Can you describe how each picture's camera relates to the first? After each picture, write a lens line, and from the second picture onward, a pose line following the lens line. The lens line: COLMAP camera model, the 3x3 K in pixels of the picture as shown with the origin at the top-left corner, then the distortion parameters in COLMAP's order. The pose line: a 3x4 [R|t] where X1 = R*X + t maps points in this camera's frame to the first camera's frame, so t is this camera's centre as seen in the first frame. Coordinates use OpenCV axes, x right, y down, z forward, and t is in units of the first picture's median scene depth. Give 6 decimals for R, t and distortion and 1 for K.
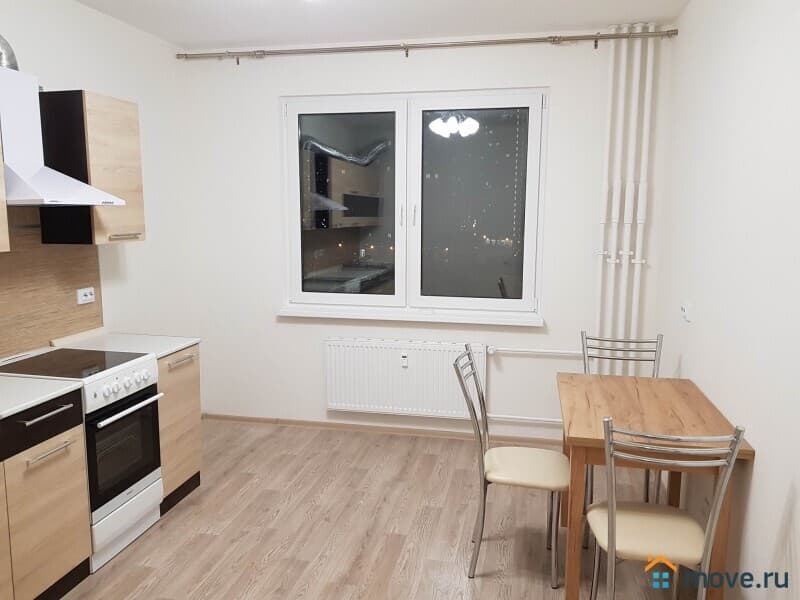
lens RADIAL K [[615.8, 0, 401.9], [0, 615.8, 294.5], [0, 0, 1]] dist [0.079140, -0.131496]
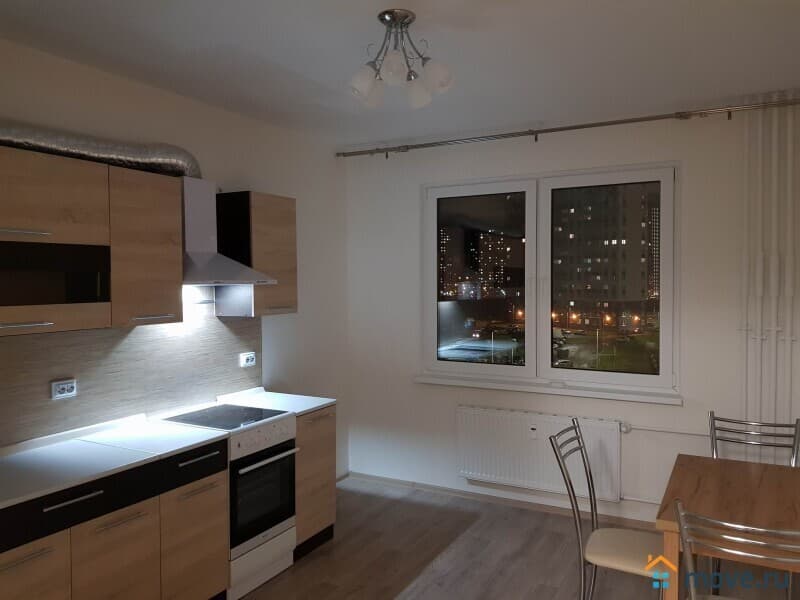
lens RADIAL K [[615.8, 0, 401.9], [0, 615.8, 294.5], [0, 0, 1]] dist [0.079140, -0.131496]
pose [[0.961160, -0.003156, -0.275974, 0.107730], [-0.027531, 0.993851, -0.107252, -0.003242], [0.274615, 0.110684, 0.955162, -0.059201]]
